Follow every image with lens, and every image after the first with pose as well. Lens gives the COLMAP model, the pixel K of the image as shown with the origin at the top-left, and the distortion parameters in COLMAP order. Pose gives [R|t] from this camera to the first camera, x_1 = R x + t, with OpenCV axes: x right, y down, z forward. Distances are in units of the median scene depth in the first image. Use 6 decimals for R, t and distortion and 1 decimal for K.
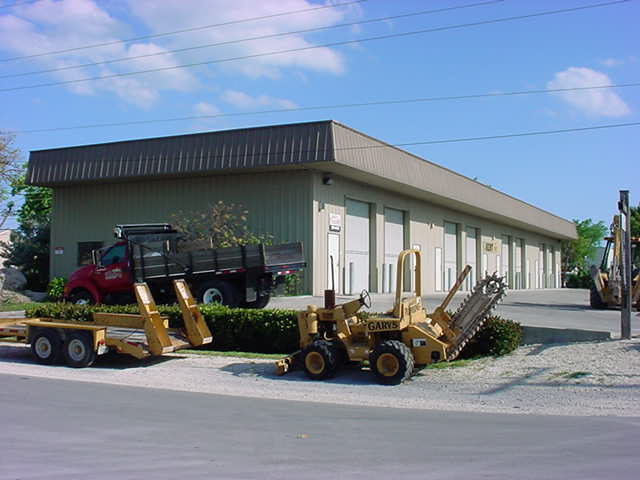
lens RADIAL K [[824.2, 0, 320.0], [0, 824.2, 240.0], [0, 0, 1]] dist [-0.239360, 0.444380]
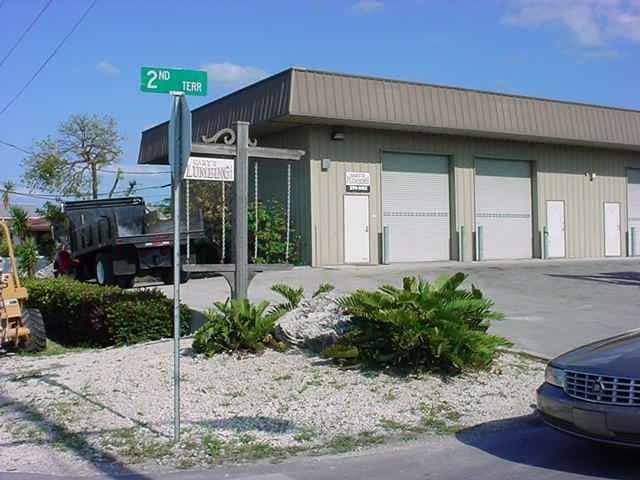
lens RADIAL K [[399.2, 0, 320.1], [0, 399.2, 253.1], [0, 0, 1]] dist [-0.105835, 0.000219]
pose [[0.633392, -0.006170, -0.773806, 0.309806], [0.058965, 0.997446, 0.040311, 0.033901], [0.771581, -0.071160, 0.632138, 0.675869]]
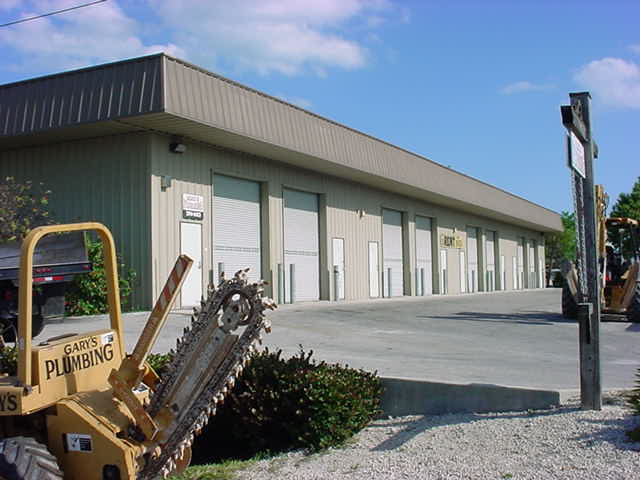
lens RADIAL K [[824.2, 0, 320.0], [0, 824.2, 240.0], [0, 0, 1]] dist [-0.239360, 0.444380]
pose [[0.999701, -0.024243, 0.003282, 0.120876], [0.024256, 0.999697, -0.004104, 0.012579], [-0.003182, 0.004182, 0.999986, 0.286543]]
